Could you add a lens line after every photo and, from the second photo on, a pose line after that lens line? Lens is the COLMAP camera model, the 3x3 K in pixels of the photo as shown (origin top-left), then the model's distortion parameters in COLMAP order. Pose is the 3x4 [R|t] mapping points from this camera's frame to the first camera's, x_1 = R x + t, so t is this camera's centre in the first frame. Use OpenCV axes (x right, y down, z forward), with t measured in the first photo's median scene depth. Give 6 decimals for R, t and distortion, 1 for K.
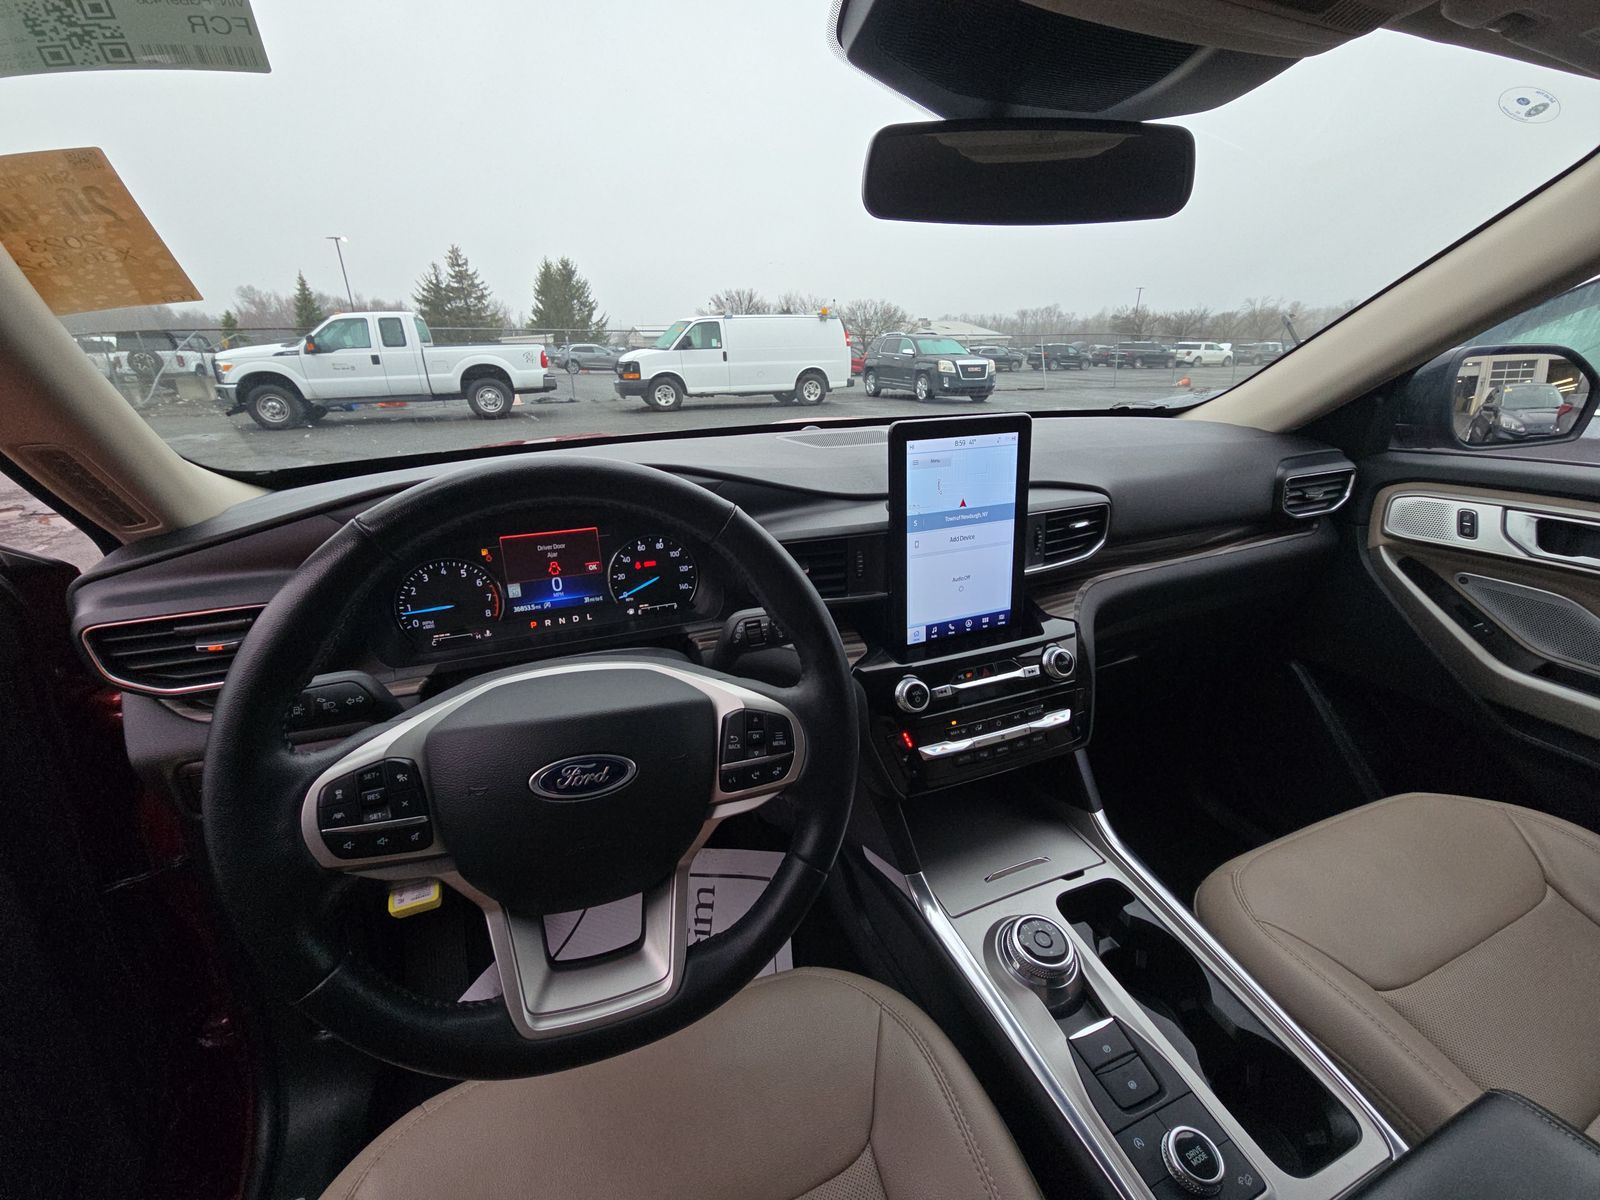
lens RADIAL K [[648.7, 0, 797.9], [0, 648.7, 594.6], [0, 0, 1]] dist [0.001503, -0.000085]
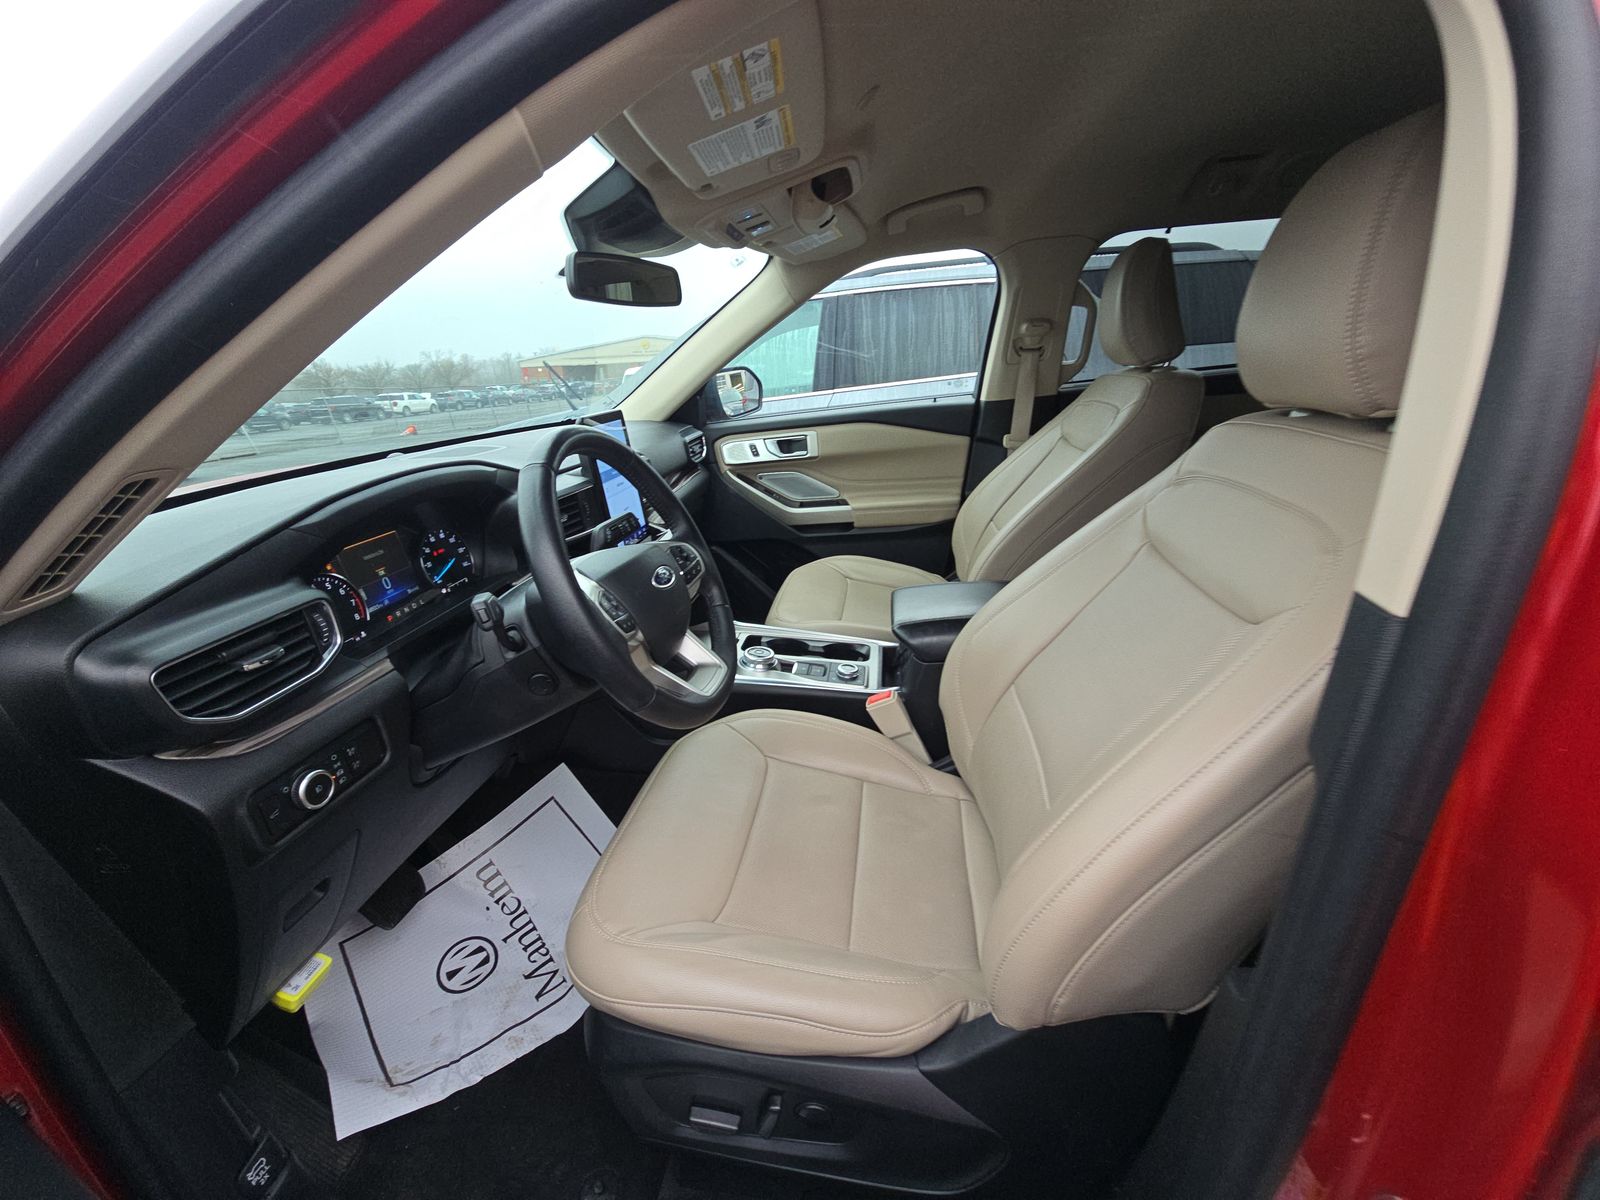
lens RADIAL K [[648.7, 0, 797.9], [0, 648.7, 594.6], [0, 0, 1]] dist [0.001503, -0.000085]
pose [[0.485460, -0.312201, 0.816614, -0.720361], [0.368730, 0.920039, 0.132540, 0.089607], [-0.792696, 0.236767, 0.561760, -0.169037]]
